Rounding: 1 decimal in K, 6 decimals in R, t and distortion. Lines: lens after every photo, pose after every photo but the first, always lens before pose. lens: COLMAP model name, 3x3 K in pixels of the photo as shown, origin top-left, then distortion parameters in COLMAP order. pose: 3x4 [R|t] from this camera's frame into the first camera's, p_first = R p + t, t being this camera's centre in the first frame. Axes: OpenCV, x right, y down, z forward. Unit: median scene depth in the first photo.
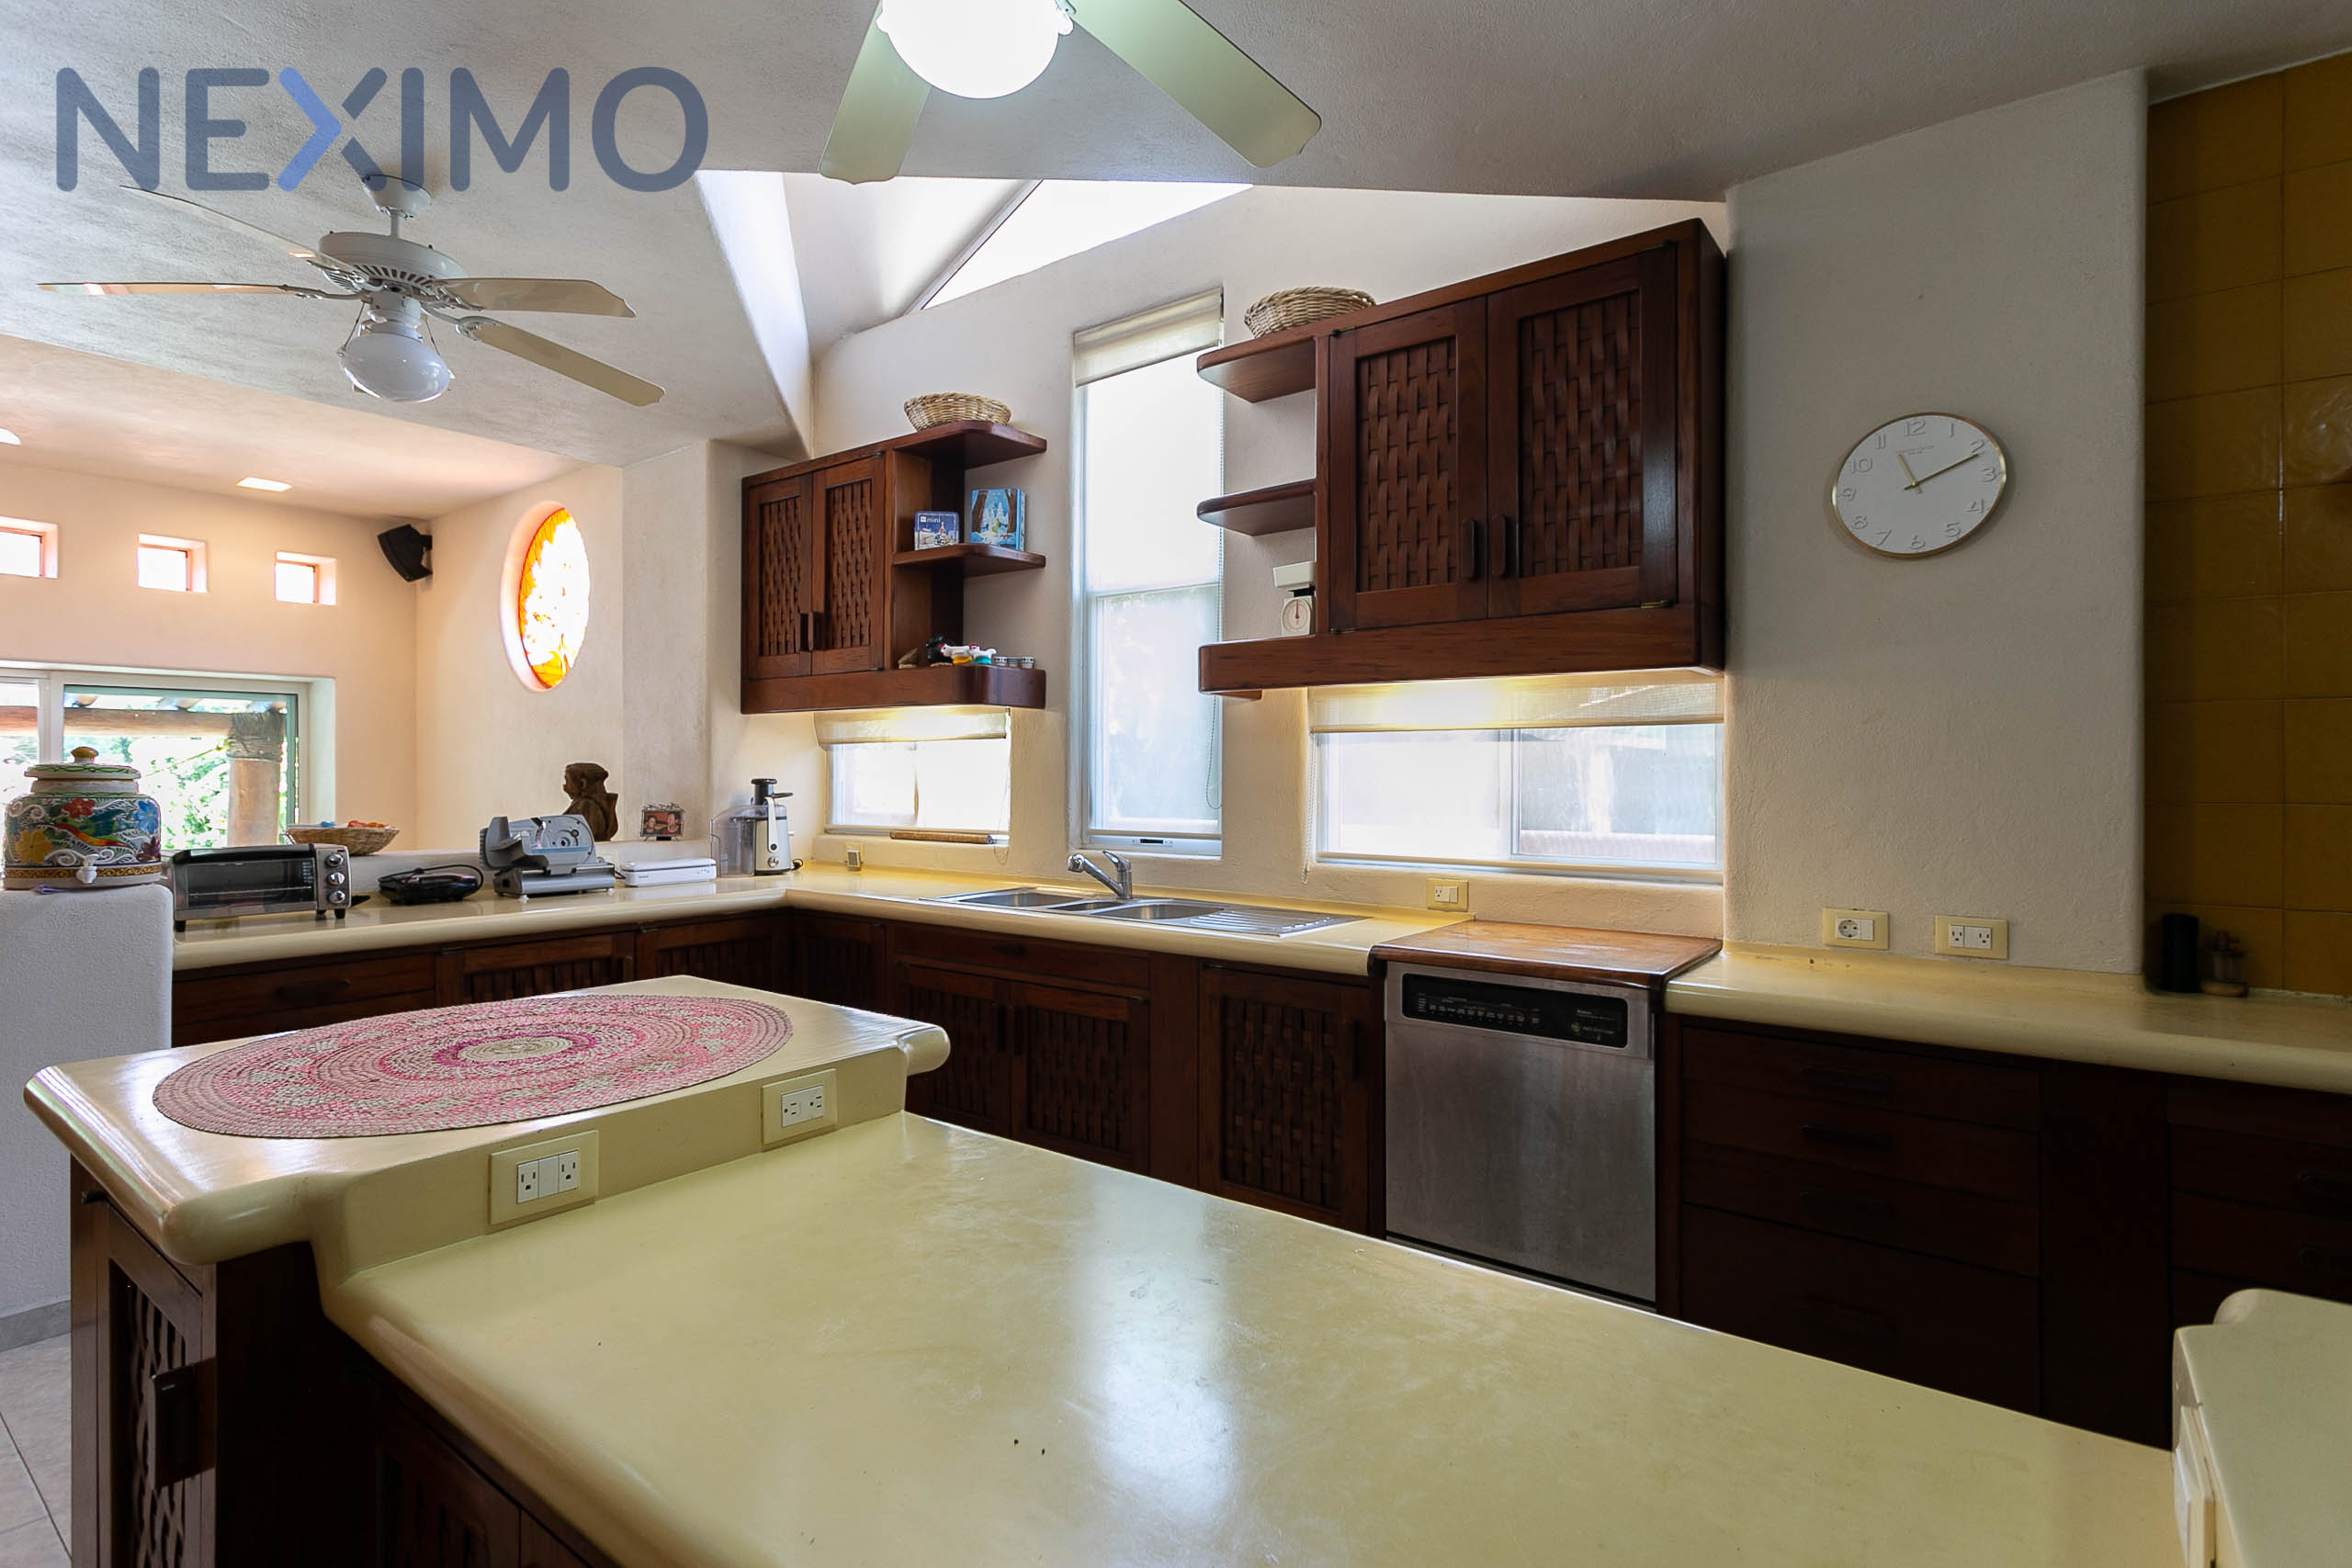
lens RADIAL K [[1133.8, 0, 1174.7], [0, 1133.8, 769.9], [0, 0, 1]] dist [-0.003845, 0.001286]
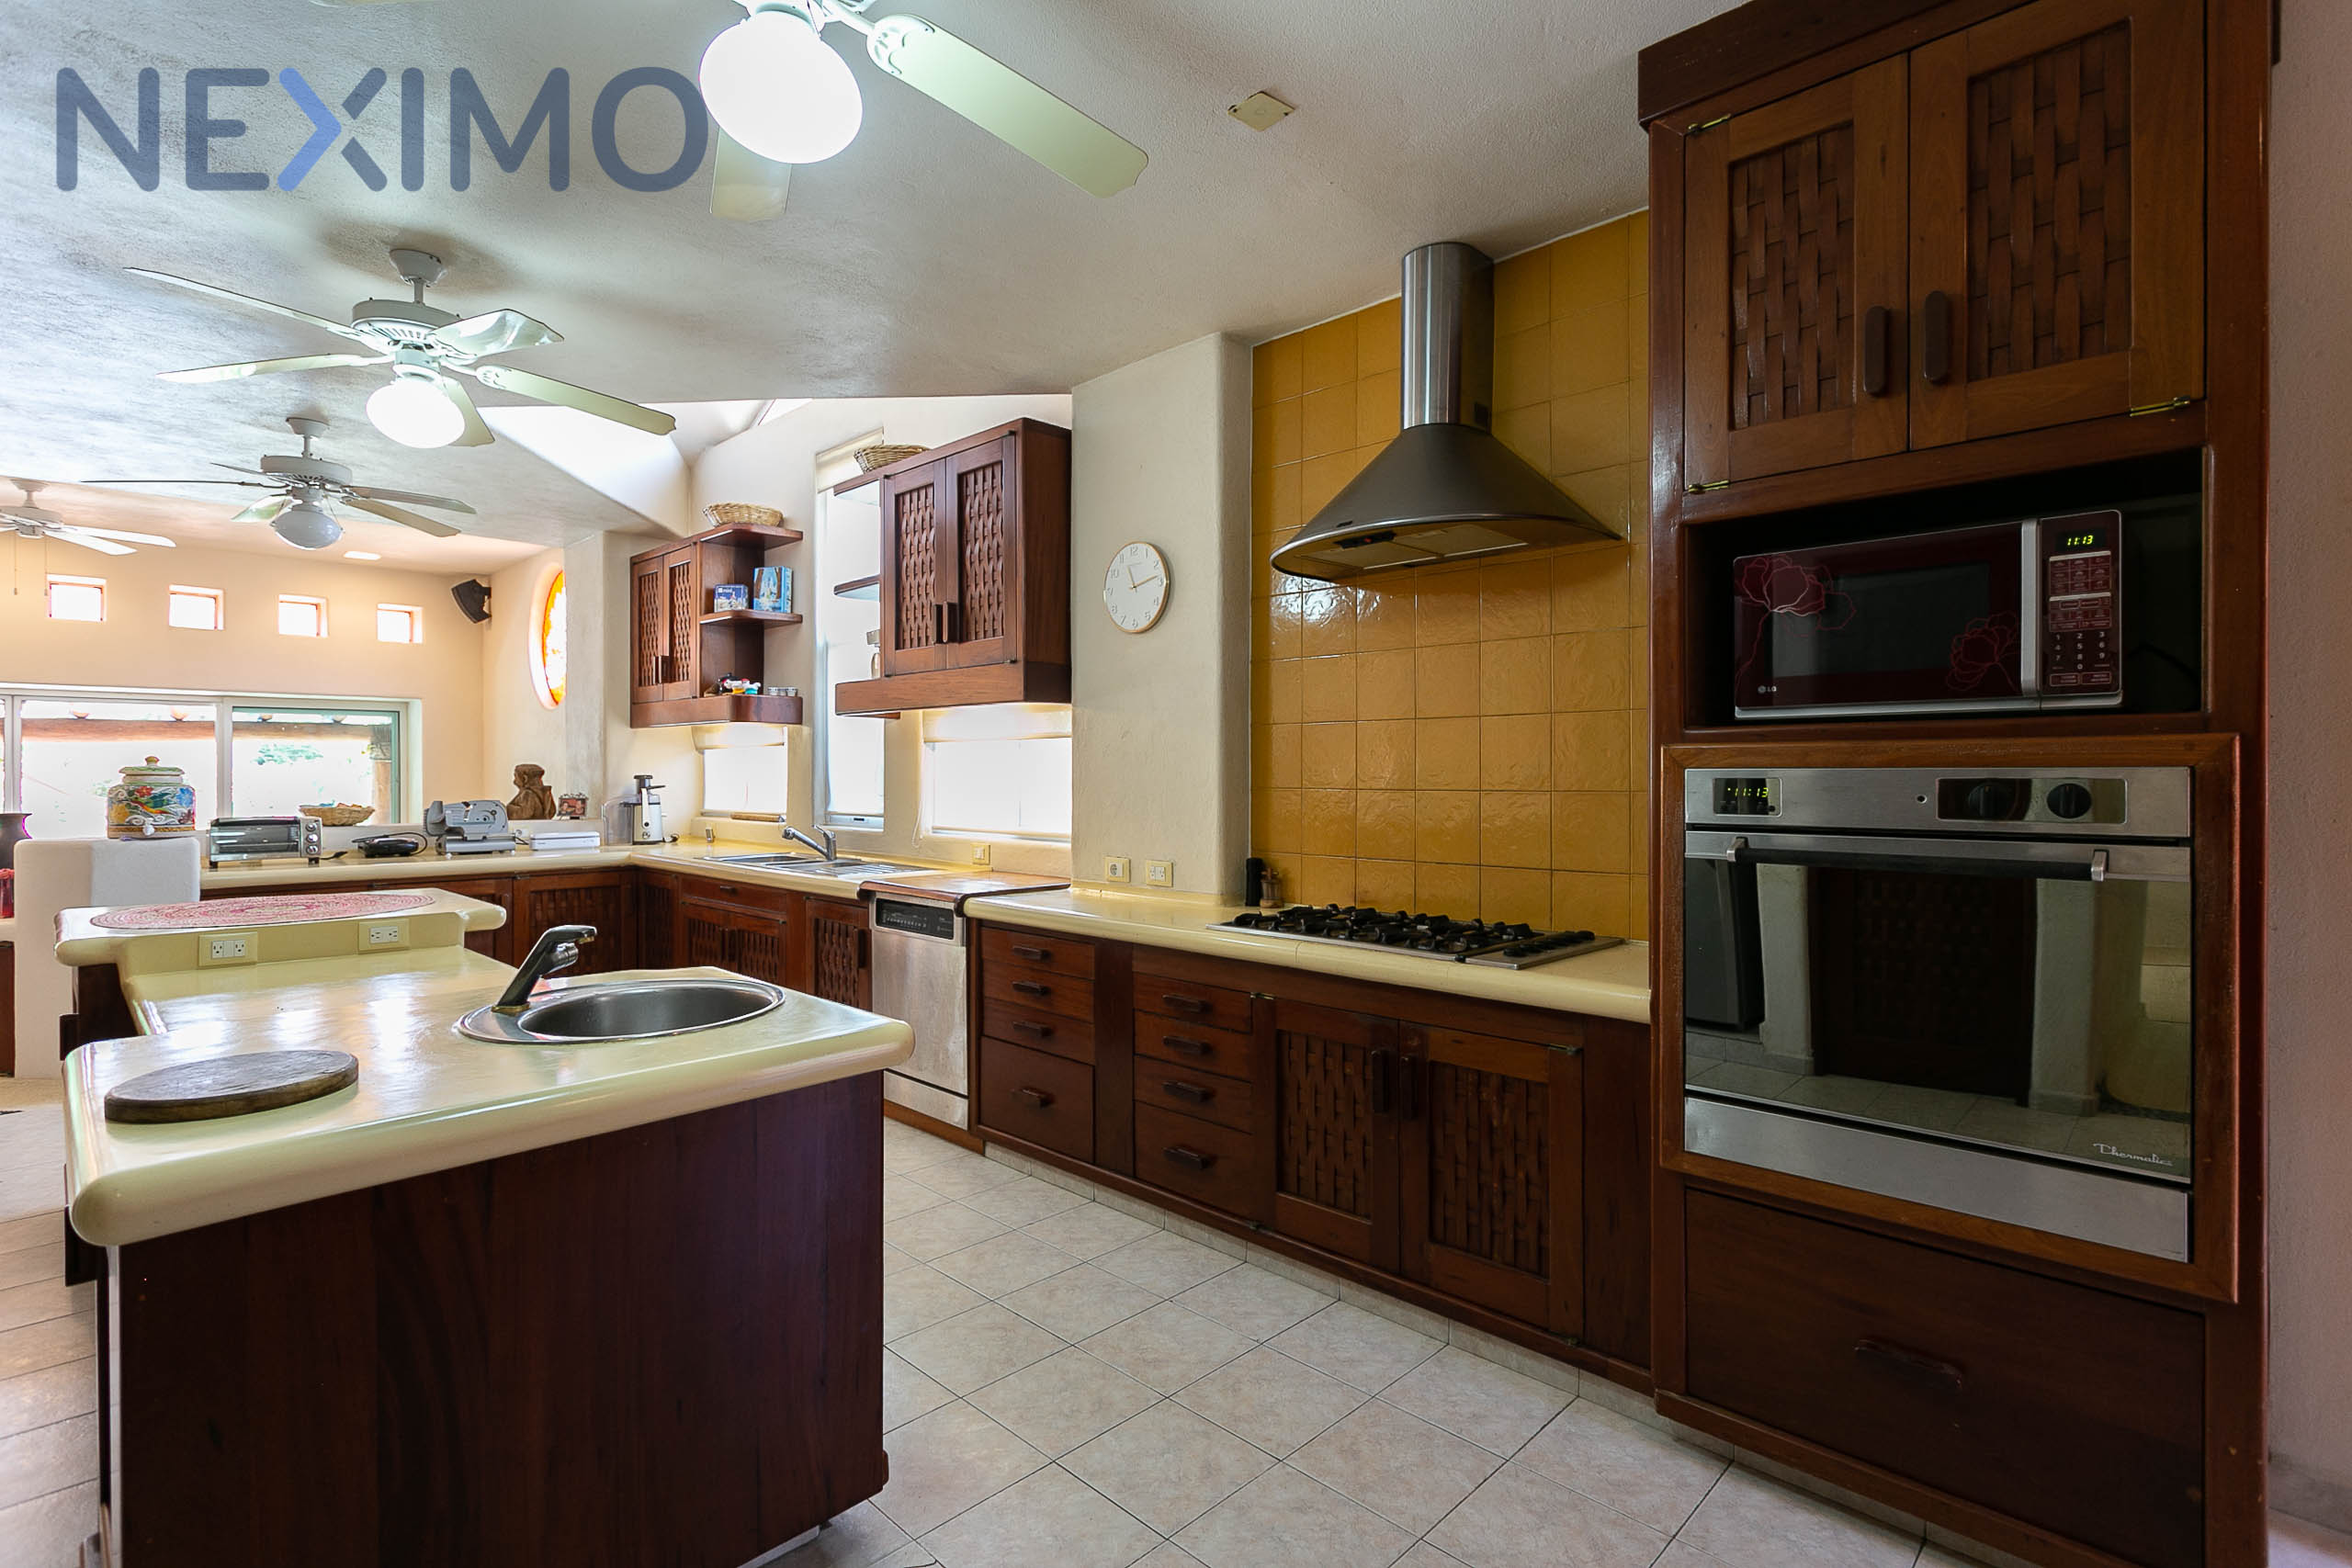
lens RADIAL K [[1133.8, 0, 1176.8], [0, 1133.8, 781.3], [0, 0, 1]] dist [-0.003845, 0.001286]
pose [[0.990863, 0.000406, -0.134870, 0.574156], [0.001118, 0.999936, 0.011221, 0.000366], [0.134866, -0.011269, 0.990800, -0.344951]]
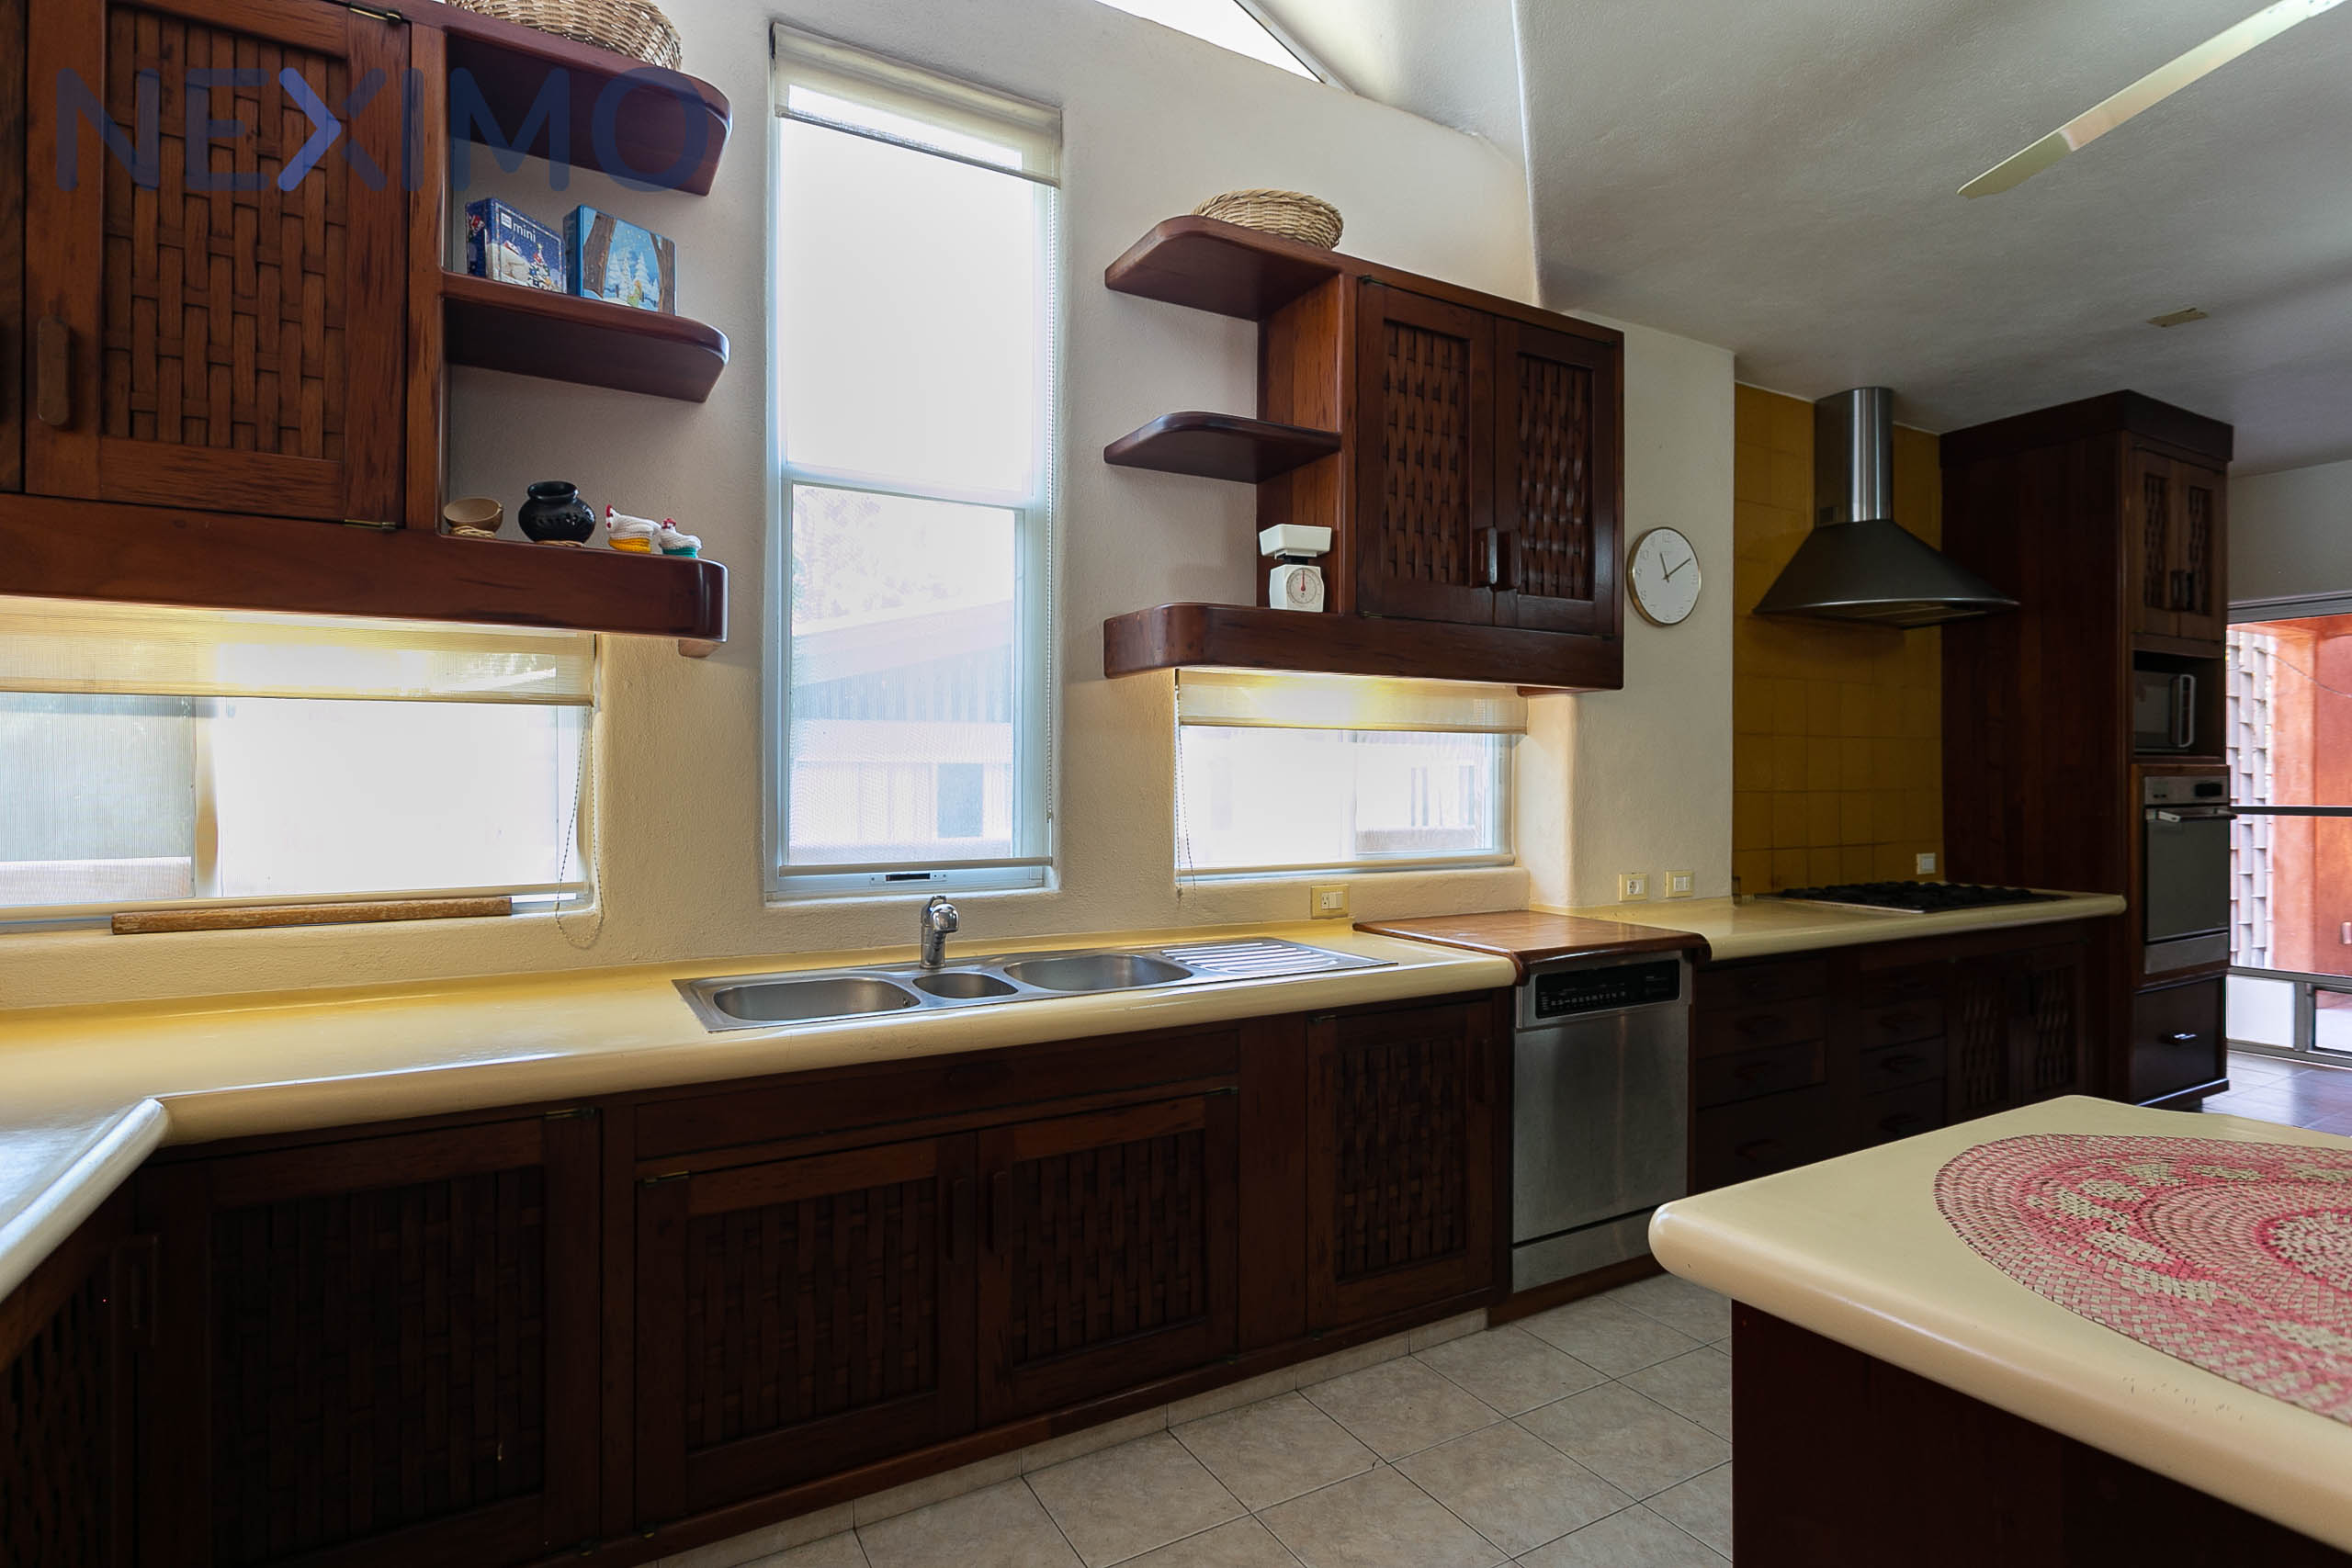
lens RADIAL K [[1133.8, 0, 1180.3], [0, 1133.8, 774.8], [0, 0, 1]] dist [-0.003845, 0.001286]
pose [[0.405186, 0.000450, 0.914234, -0.576301], [-0.004595, 0.999988, 0.001545, 0.002167], [-0.914223, -0.004827, 0.405183, 0.610487]]
